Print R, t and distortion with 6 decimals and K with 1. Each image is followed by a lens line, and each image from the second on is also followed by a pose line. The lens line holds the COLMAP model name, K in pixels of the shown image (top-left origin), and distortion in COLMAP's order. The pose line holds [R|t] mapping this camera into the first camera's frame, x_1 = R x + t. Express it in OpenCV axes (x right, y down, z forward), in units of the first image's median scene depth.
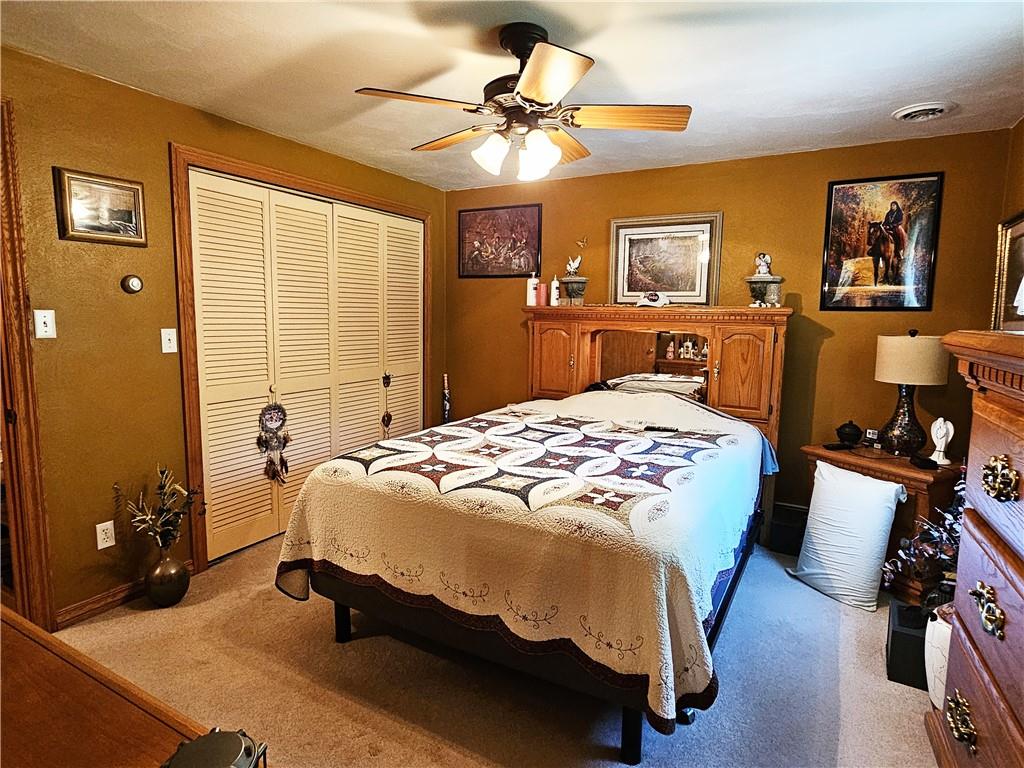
lens RADIAL K [[545.6, 0, 510.8], [0, 545.6, 386.0], [0, 0, 1]] dist [-0.002407, -0.000321]
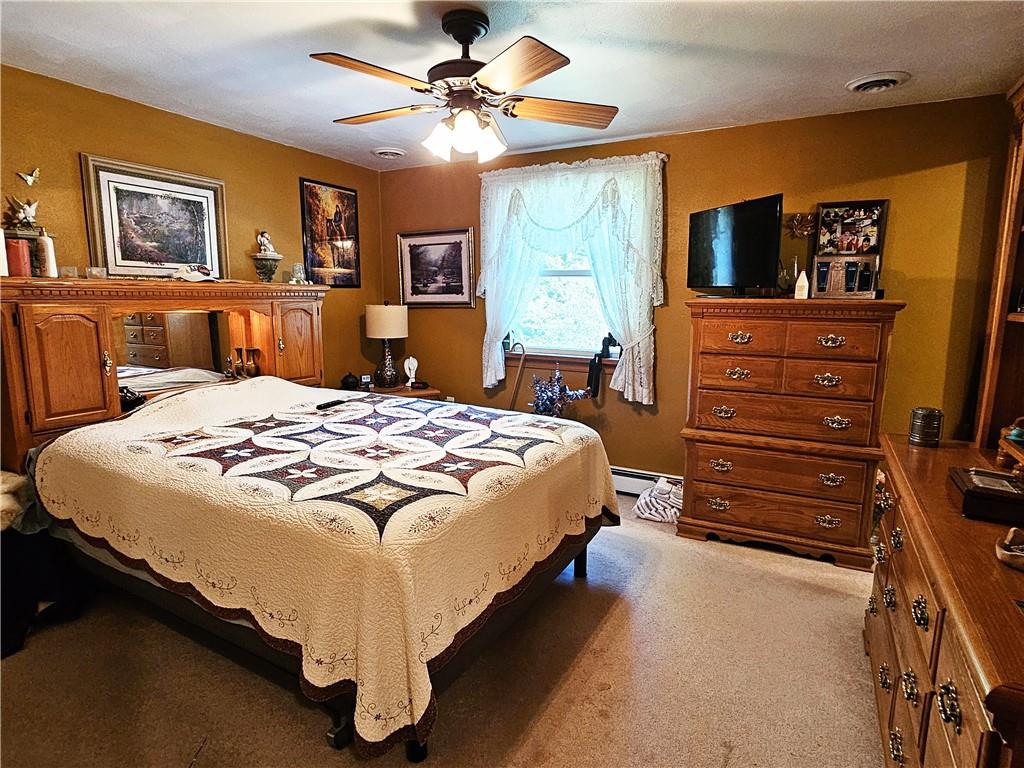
lens RADIAL K [[545.6, 0, 522.9], [0, 545.6, 380.6], [0, 0, 1]] dist [-0.002407, -0.000321]
pose [[-0.008457, -0.166771, 0.985959, -0.608932], [0.126961, 0.977836, 0.166486, -0.074554], [-0.991872, 0.126586, 0.012904, 0.524001]]
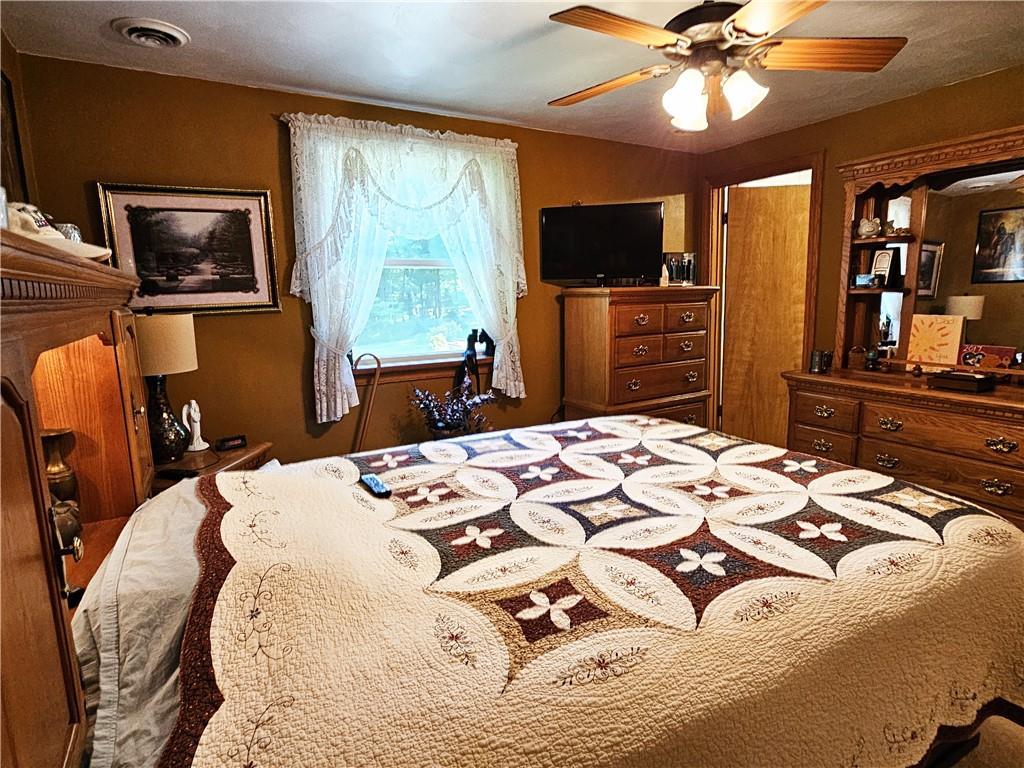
lens RADIAL K [[545.6, 0, 515.4], [0, 545.6, 379.5], [0, 0, 1]] dist [-0.002407, -0.000321]
pose [[-0.845250, -0.083151, 0.527861, -0.128183], [0.080140, 0.956922, 0.279065, -0.146249], [-0.528327, 0.278183, -0.802175, 1.121179]]
